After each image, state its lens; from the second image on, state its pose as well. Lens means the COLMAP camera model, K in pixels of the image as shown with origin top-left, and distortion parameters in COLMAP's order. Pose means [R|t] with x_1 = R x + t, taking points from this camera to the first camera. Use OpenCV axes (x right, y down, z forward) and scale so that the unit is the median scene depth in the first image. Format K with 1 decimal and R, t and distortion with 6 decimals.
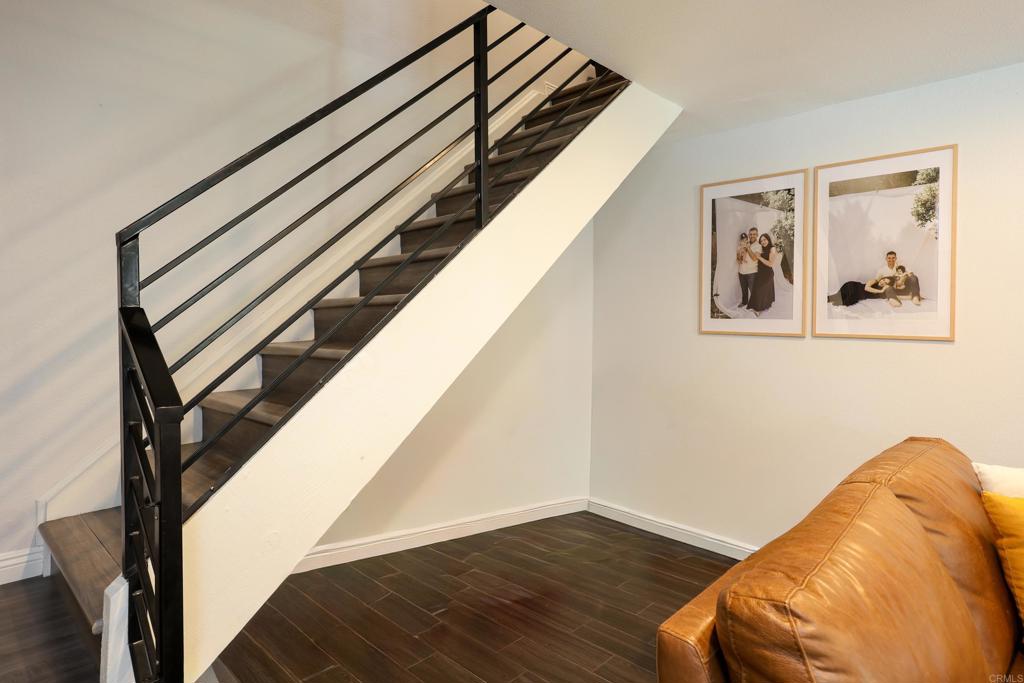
lens RADIAL K [[593.7, 0, 511.0], [0, 593.7, 341.9], [0, 0, 1]] dist [0.003777, -0.000032]
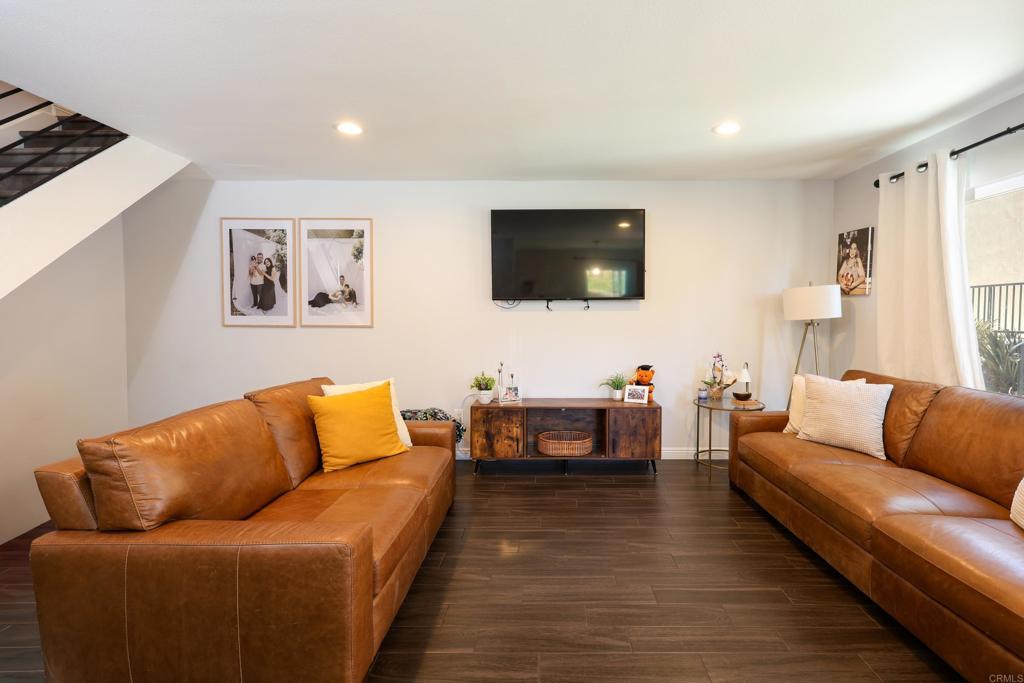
lens RADIAL K [[453.4, 0, 513.4], [0, 453.4, 336.2], [0, 0, 1]] dist [0.000272, 0.000087]
pose [[0.707804, -0.037088, 0.705435, 0.059527], [0.032753, 0.999270, 0.019674, 0.010247], [-0.705650, 0.009179, 0.708501, -0.231417]]
